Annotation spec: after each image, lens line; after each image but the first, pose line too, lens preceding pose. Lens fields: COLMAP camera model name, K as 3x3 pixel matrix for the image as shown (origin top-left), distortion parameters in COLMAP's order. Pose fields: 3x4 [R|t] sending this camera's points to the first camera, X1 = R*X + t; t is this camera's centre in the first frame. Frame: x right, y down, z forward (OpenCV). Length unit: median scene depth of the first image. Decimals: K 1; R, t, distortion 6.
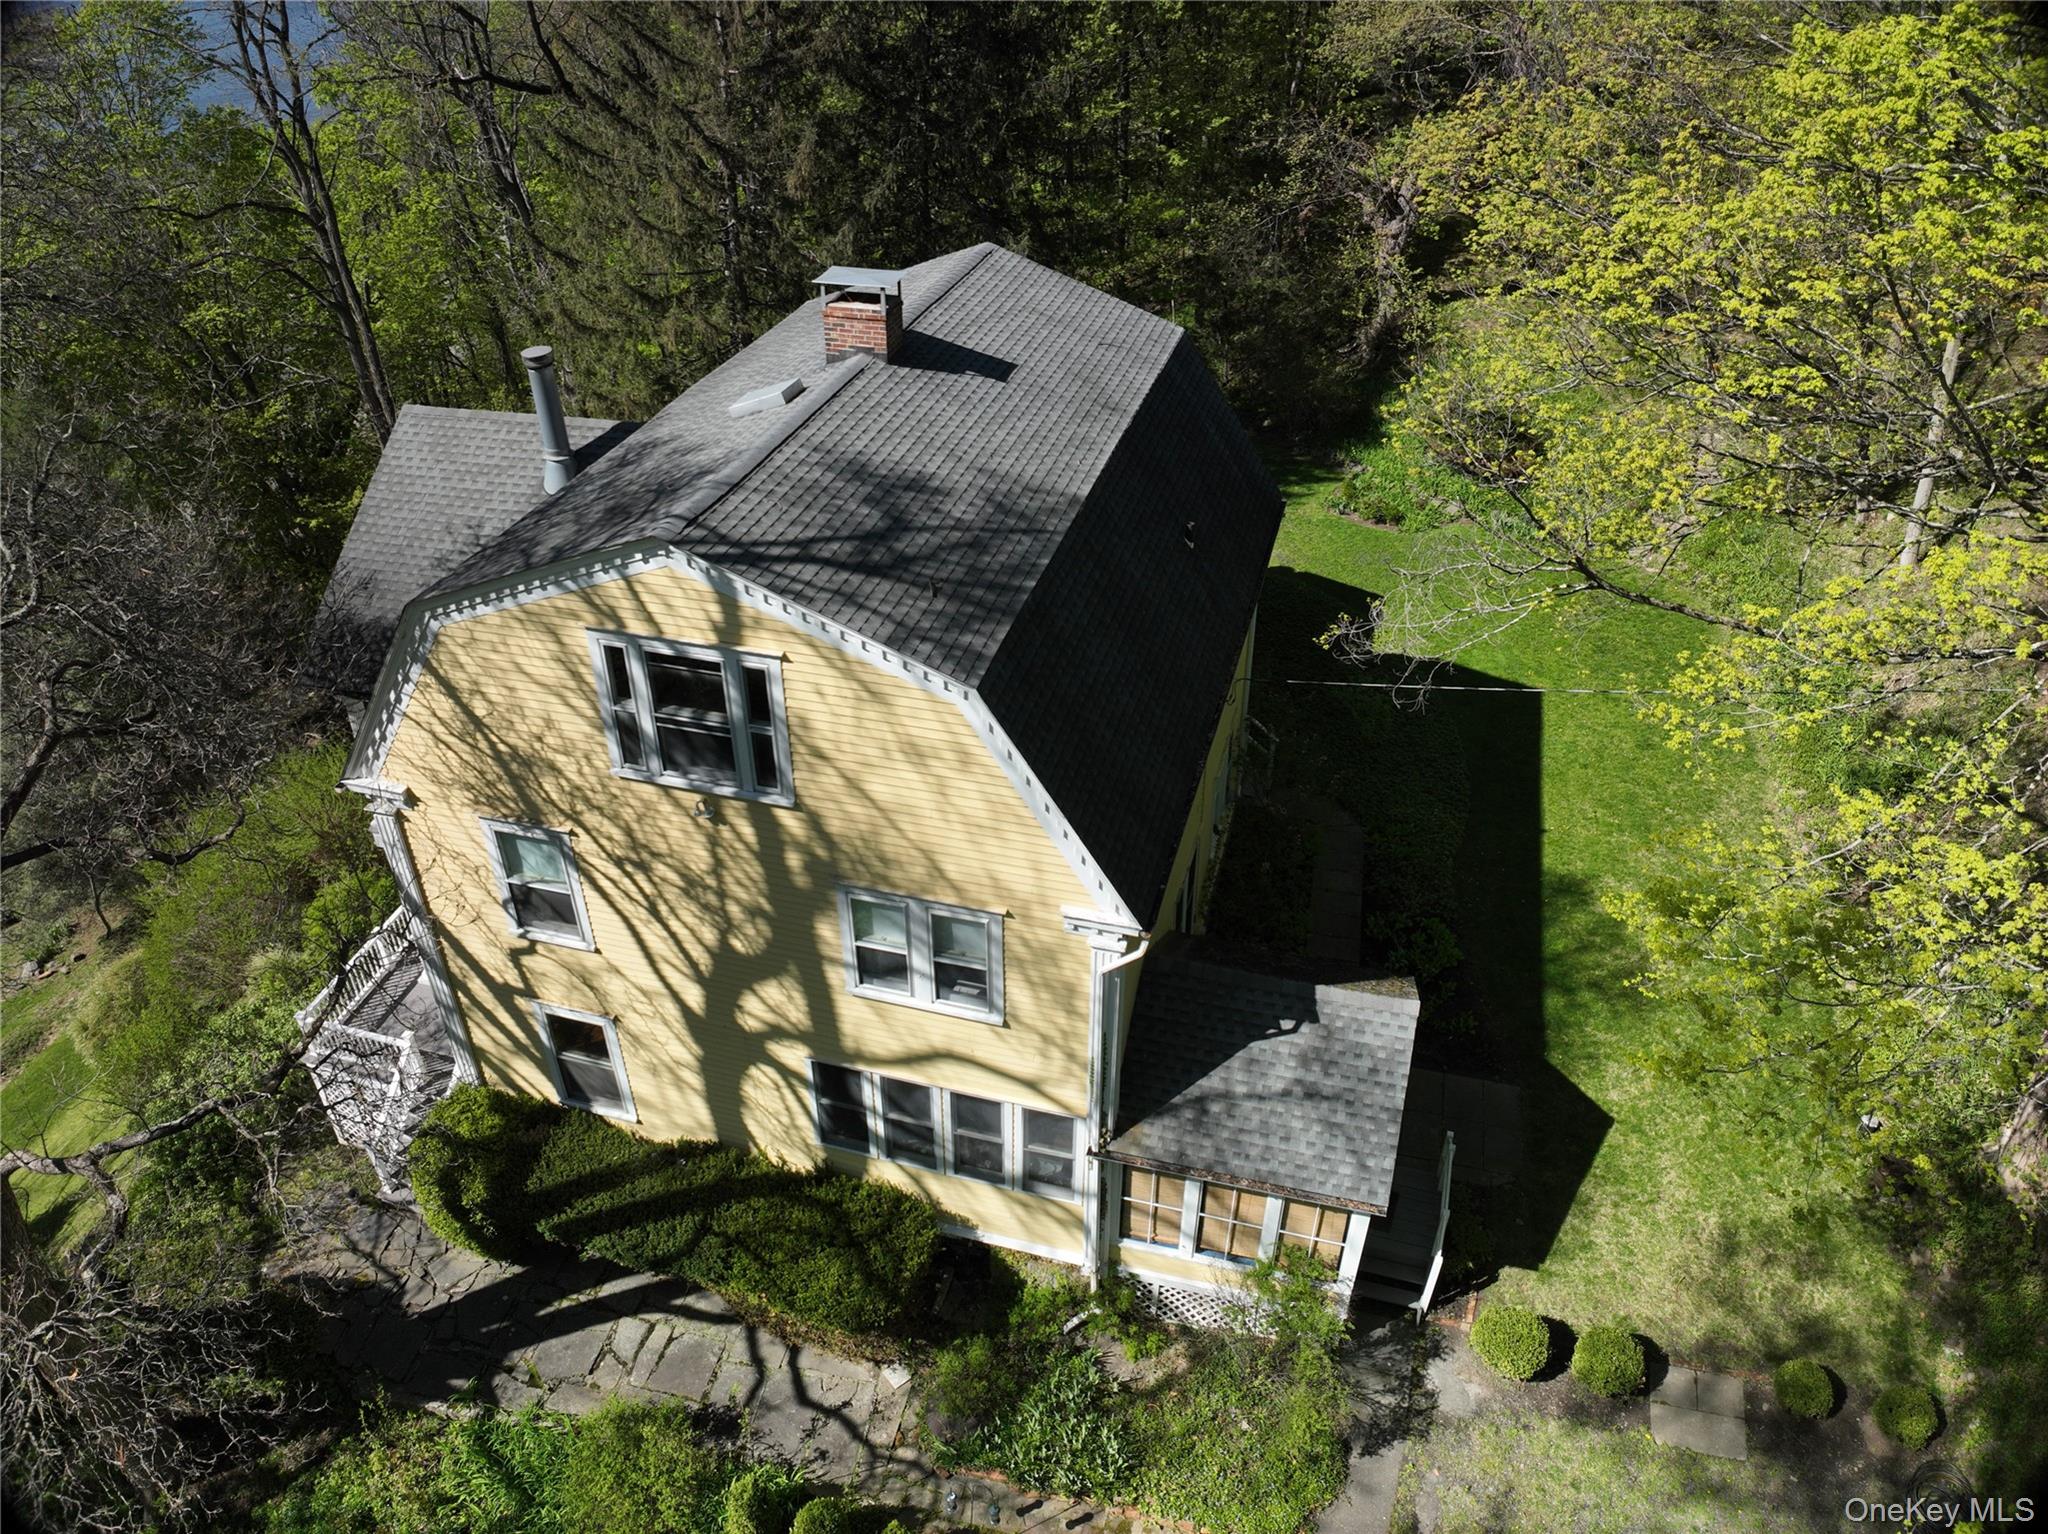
lens RADIAL K [[1434.4, 0, 1019.5], [0, 1434.4, 762.5], [0, 0, 1]] dist [-0.113936, 0.000933]
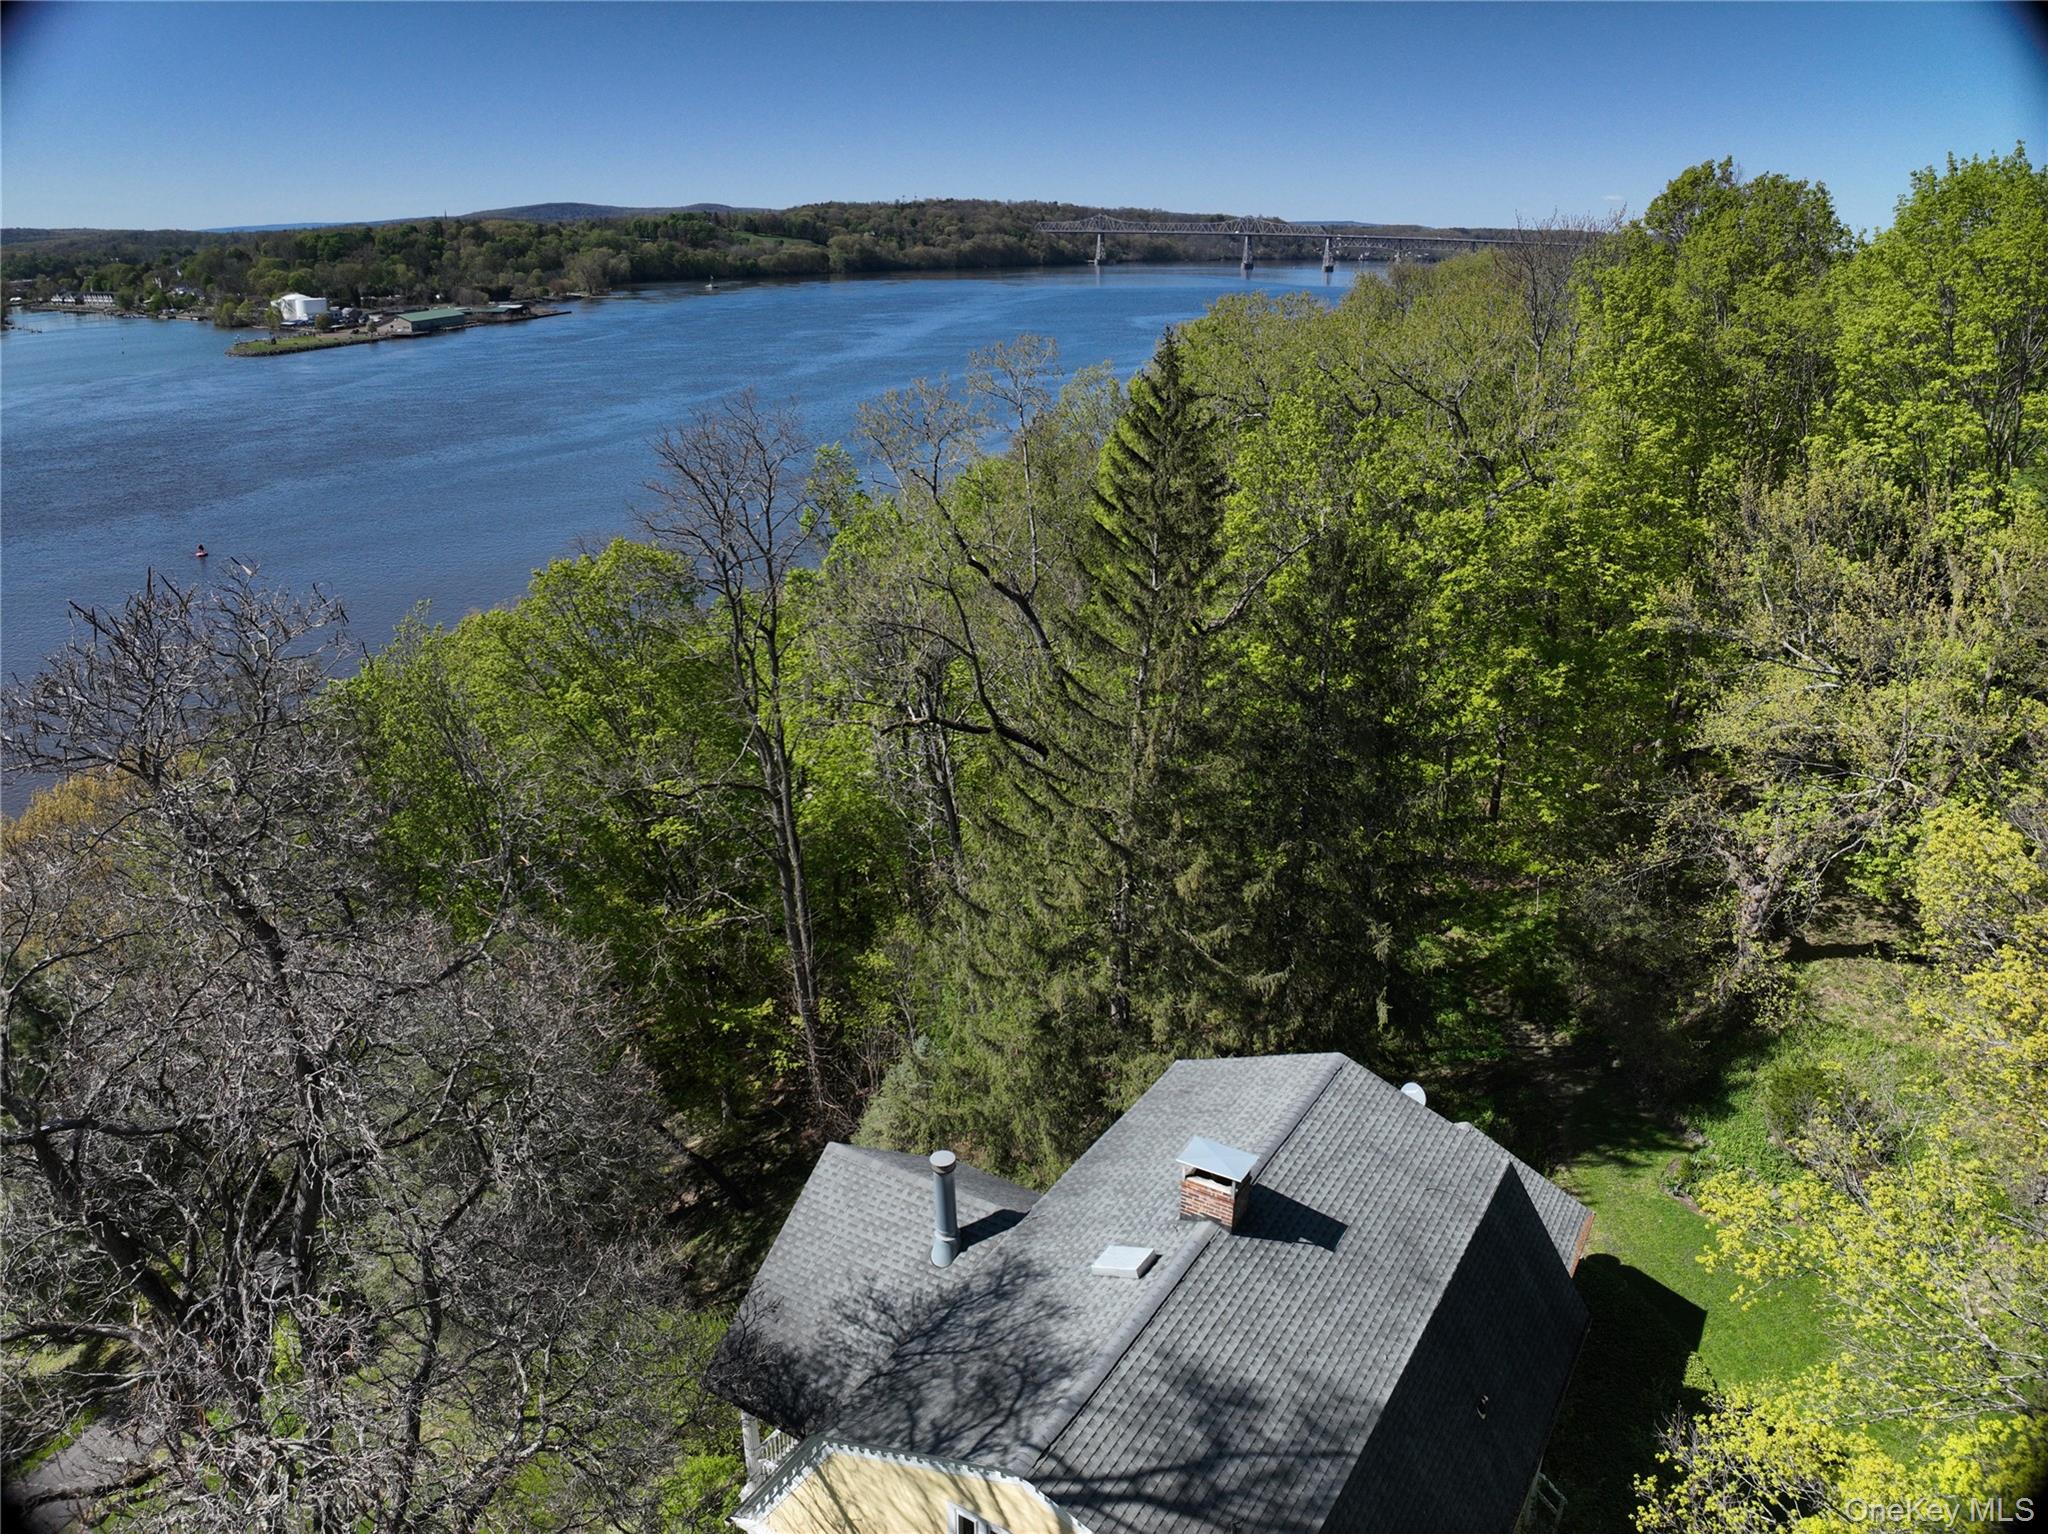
lens RADIAL K [[1434.4, 0, 1019.5], [0, 1434.4, 762.5], [0, 0, 1]] dist [-0.113936, 0.000933]
pose [[0.961323, 0.098260, -0.257298, 0.000344], [-0.160700, 0.958801, -0.234255, -0.349104], [0.223680, 0.266543, 0.937509, -0.227571]]
